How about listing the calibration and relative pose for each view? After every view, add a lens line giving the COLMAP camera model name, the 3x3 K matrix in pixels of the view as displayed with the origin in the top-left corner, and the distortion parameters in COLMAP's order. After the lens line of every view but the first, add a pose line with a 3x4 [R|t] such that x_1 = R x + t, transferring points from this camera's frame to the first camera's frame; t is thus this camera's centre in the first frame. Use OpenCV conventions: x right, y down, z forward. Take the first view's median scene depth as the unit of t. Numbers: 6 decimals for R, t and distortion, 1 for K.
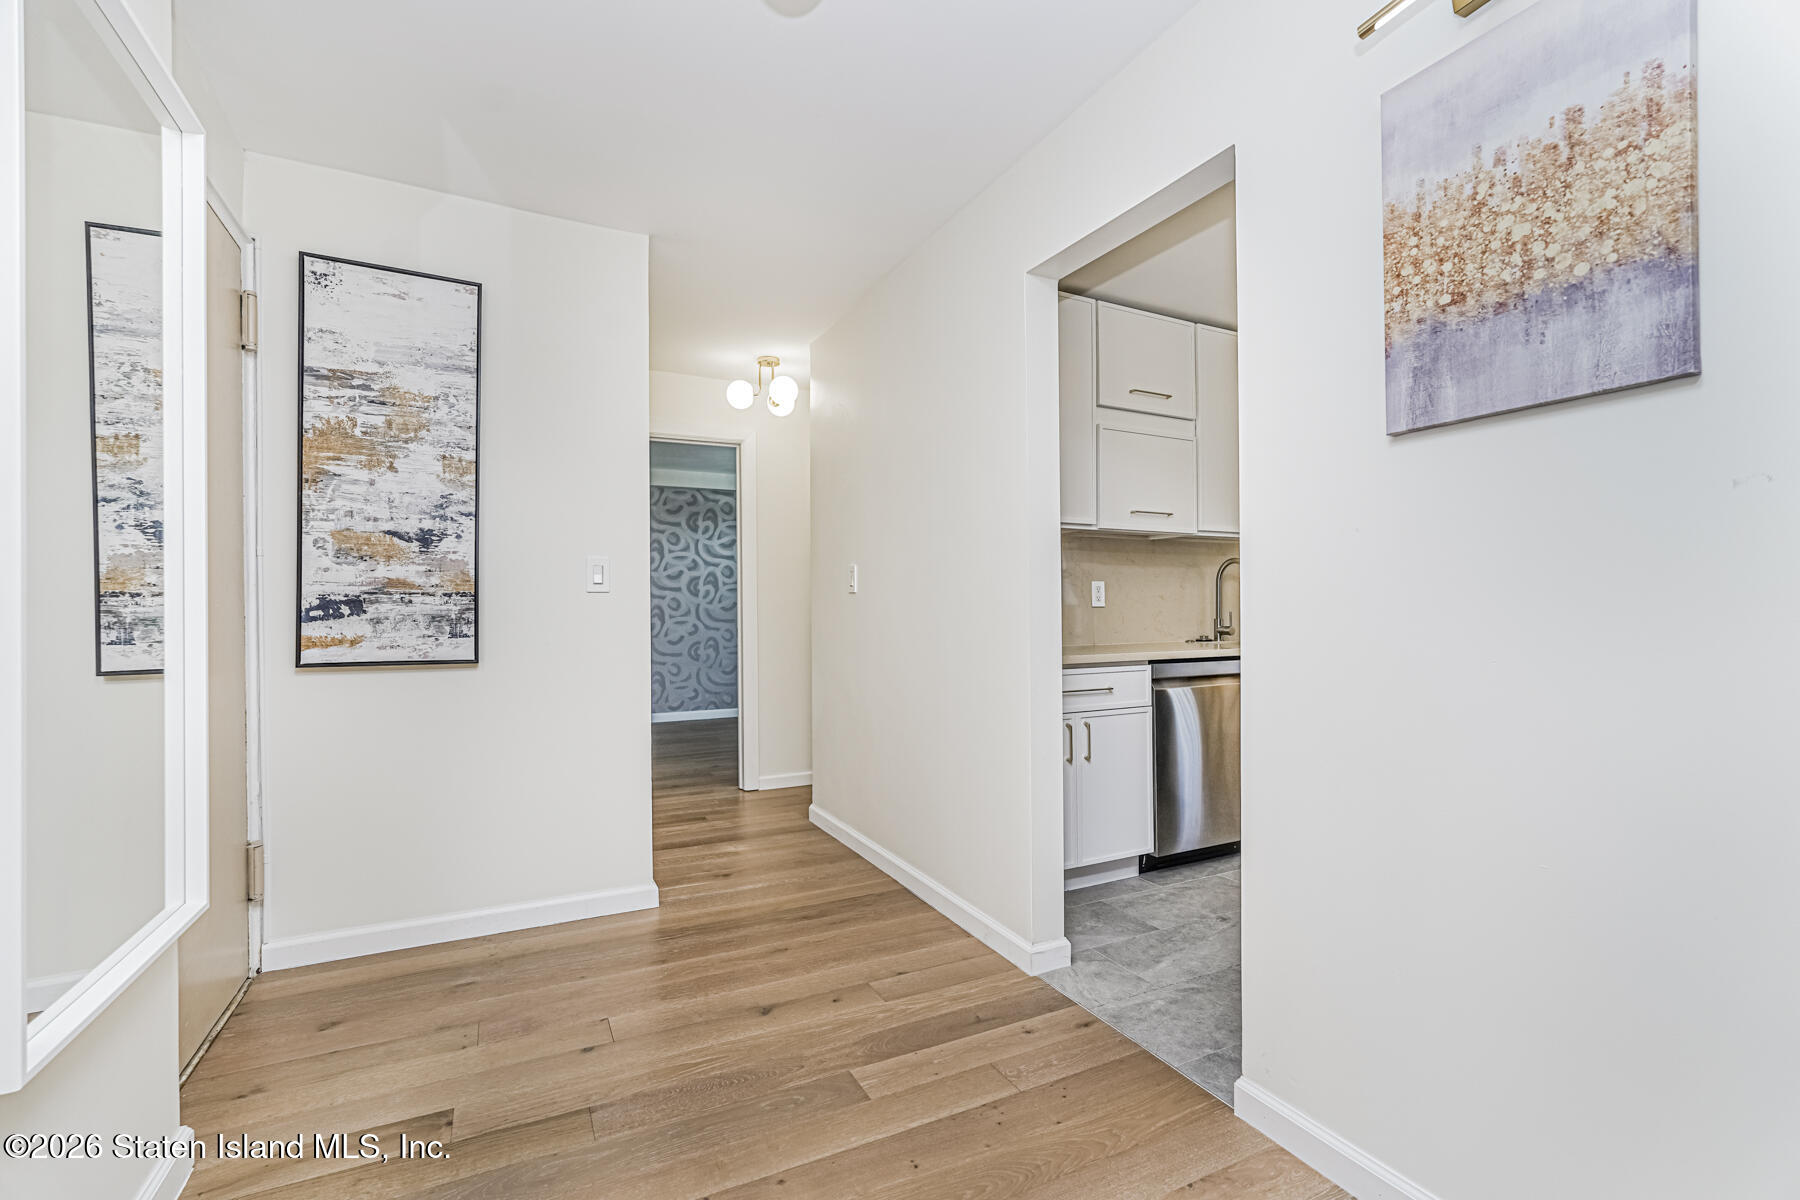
lens RADIAL K [[792.6, 0, 900.8], [0, 792.6, 607.1], [0, 0, 1]] dist [-0.016182, 0.008544]
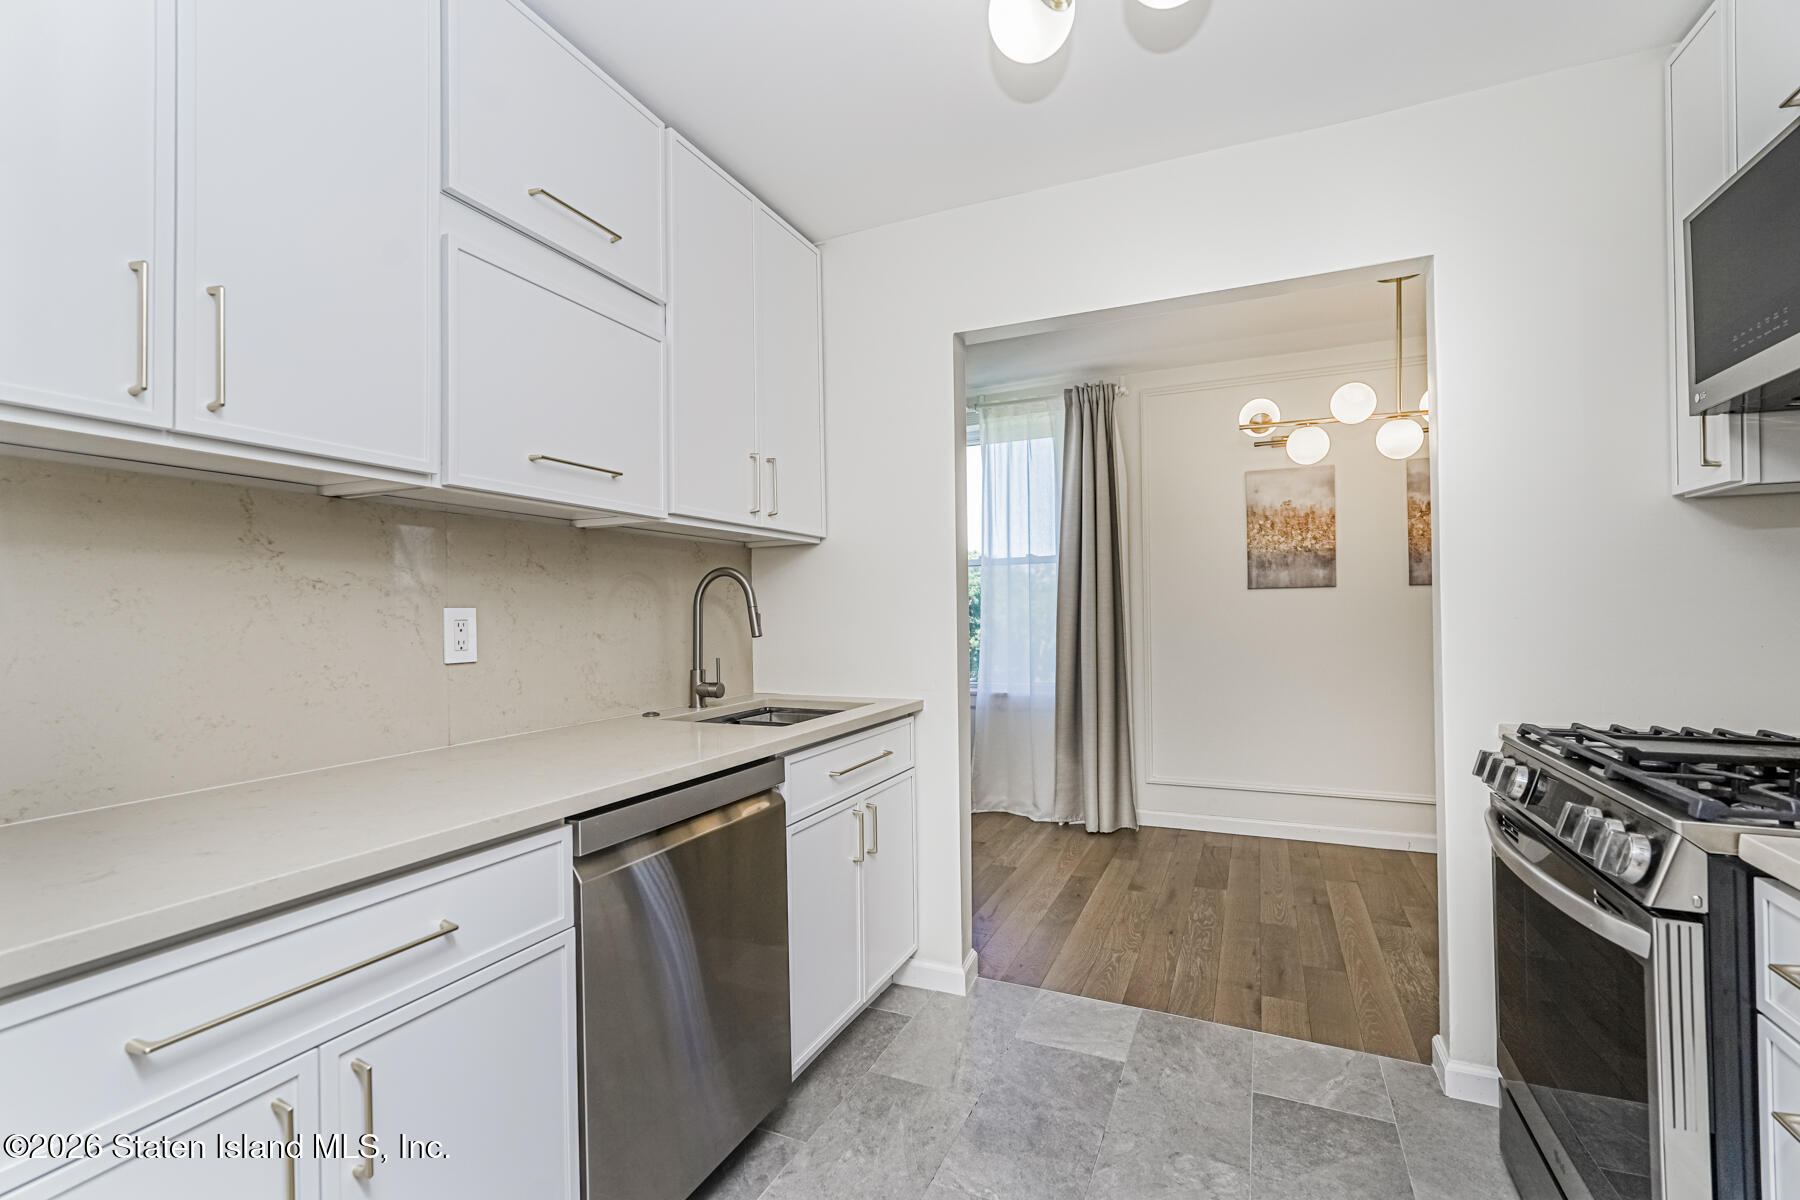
lens RADIAL K [[792.8, 0, 900.0], [0, 792.8, 606.7], [0, 0, 1]] dist [-0.020802, 0.015502]
pose [[0.777213, 0.005099, 0.629217, 0.242027], [0.001712, 0.999946, -0.010218, -0.042590], [-0.629235, 0.009019, 0.777163, 0.731498]]
